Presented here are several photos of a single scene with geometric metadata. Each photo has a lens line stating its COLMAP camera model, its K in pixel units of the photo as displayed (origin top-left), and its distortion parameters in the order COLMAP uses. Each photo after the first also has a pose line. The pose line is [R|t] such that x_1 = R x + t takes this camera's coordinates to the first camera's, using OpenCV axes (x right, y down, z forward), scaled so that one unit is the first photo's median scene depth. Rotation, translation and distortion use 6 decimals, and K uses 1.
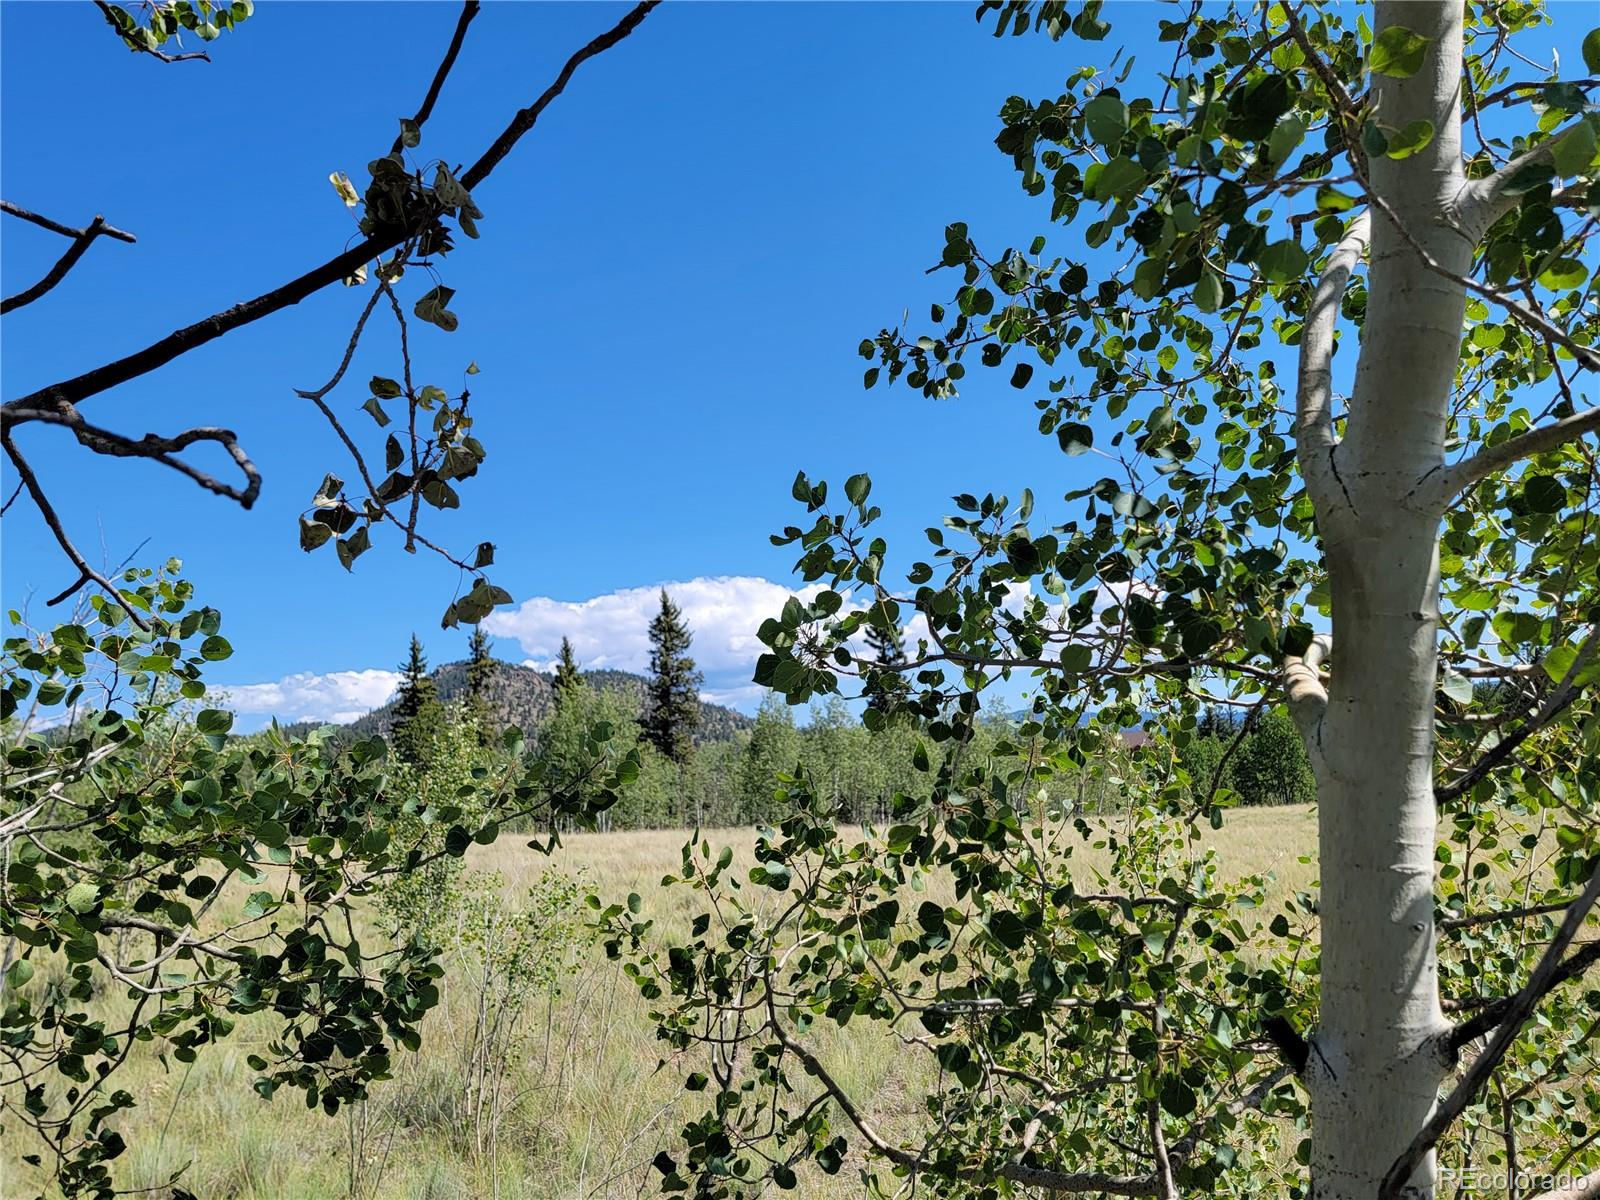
lens RADIAL K [[1314.4, 0, 793.6], [0, 1314.4, 606.7], [0, 0, 1]] dist [0.089901, -0.038933]
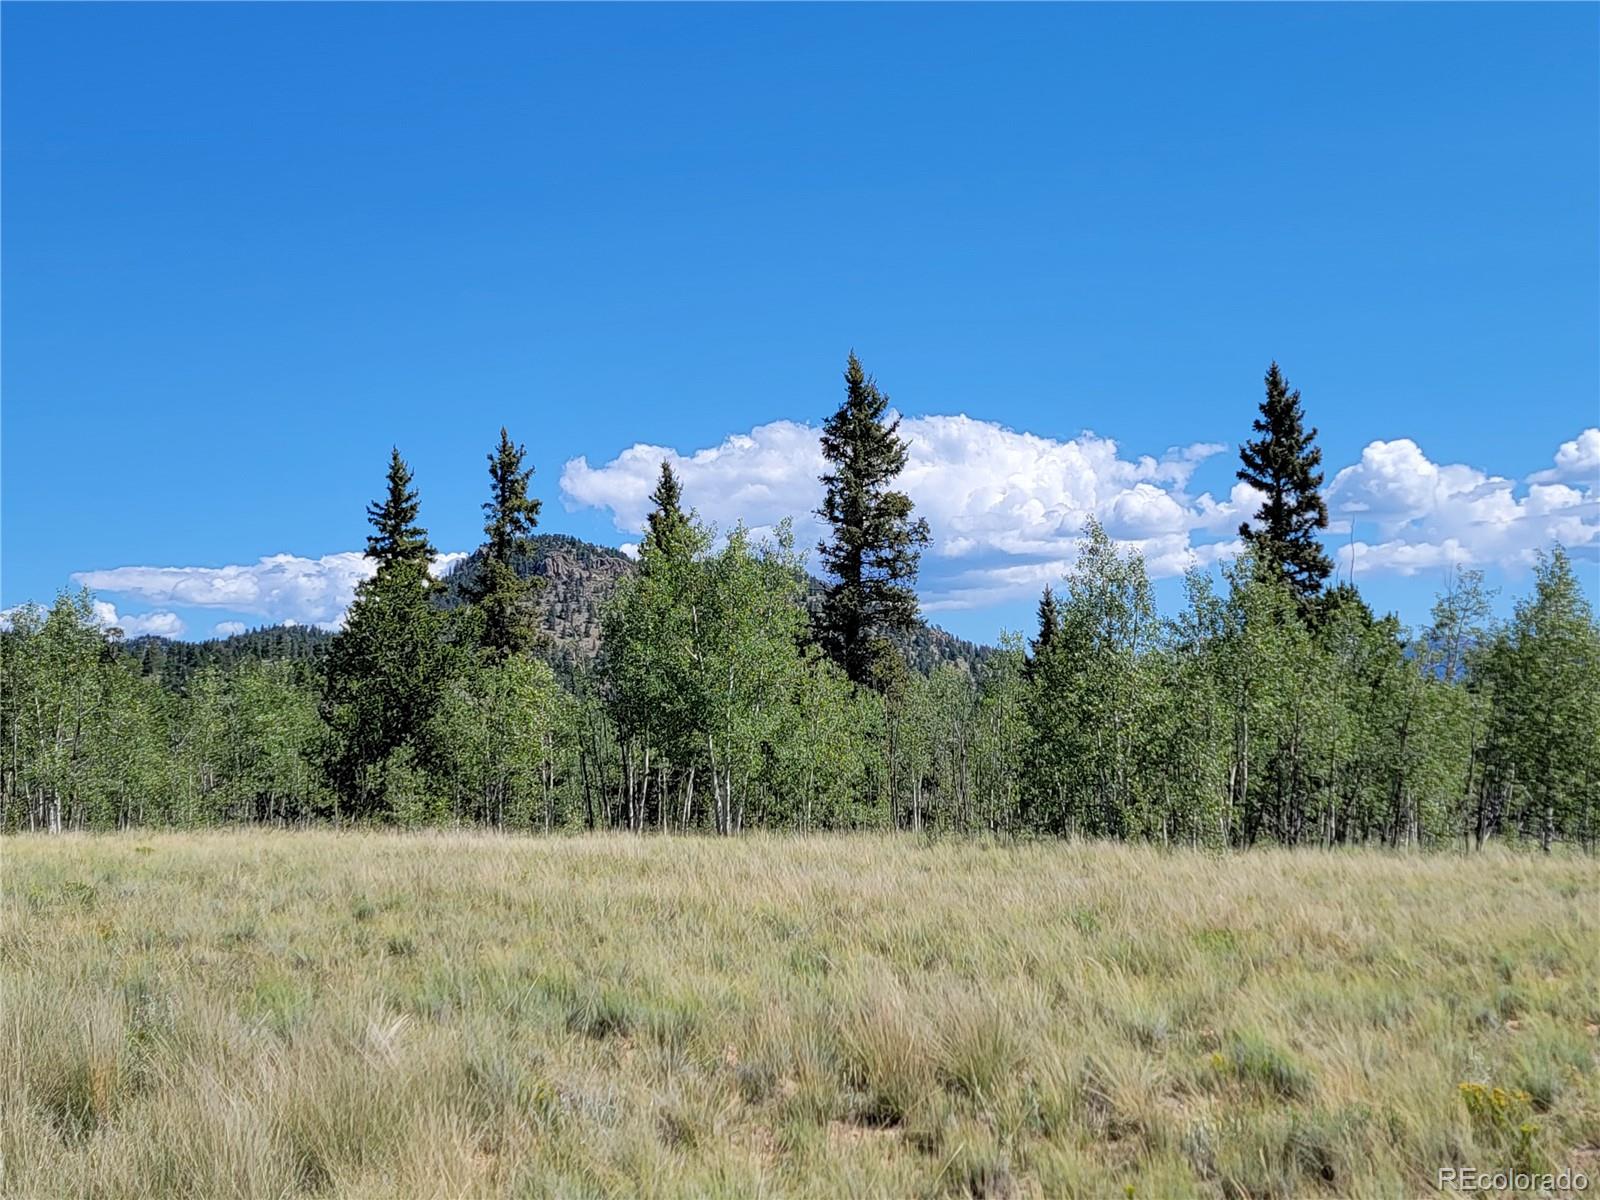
lens RADIAL K [[1873.1, 0, 807.4], [0, 1873.1, 605.6], [0, 0, 1]] dist [0.137548, 0.000000]
pose [[0.994210, 0.027804, -0.103792, -0.038599], [-0.021606, 0.997943, 0.060361, 0.039407], [0.105257, -0.057769, 0.992766, 0.273392]]
